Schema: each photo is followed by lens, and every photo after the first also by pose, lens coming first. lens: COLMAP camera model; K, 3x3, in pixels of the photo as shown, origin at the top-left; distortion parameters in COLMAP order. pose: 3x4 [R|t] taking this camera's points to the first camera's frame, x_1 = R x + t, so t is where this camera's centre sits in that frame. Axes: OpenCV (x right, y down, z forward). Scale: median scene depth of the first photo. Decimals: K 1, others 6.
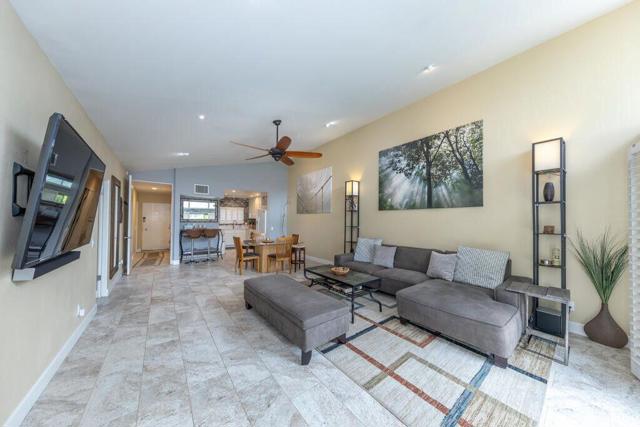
lens RADIAL K [[207.4, 0, 319.0], [0, 207.4, 217.8], [0, 0, 1]] dist [0.004926, -0.000103]
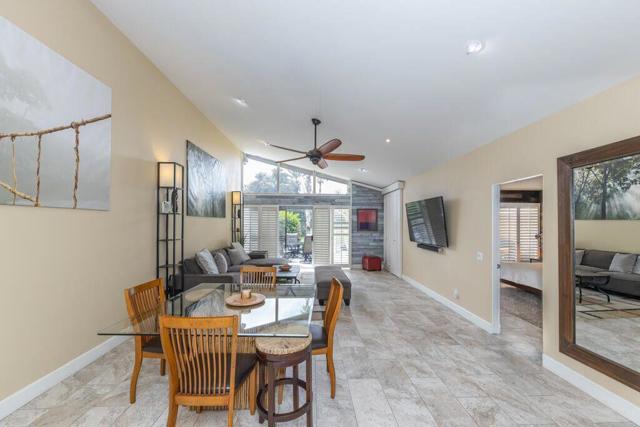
lens RADIAL K [[251.5, 0, 326.0], [0, 251.5, 221.9], [0, 0, 1]] dist [0.003753, -0.000122]
pose [[-0.829209, -0.013828, 0.558768, -0.815842], [-0.024233, 0.999643, -0.011224, -0.015425], [-0.558414, -0.022848, -0.829248, 1.790459]]
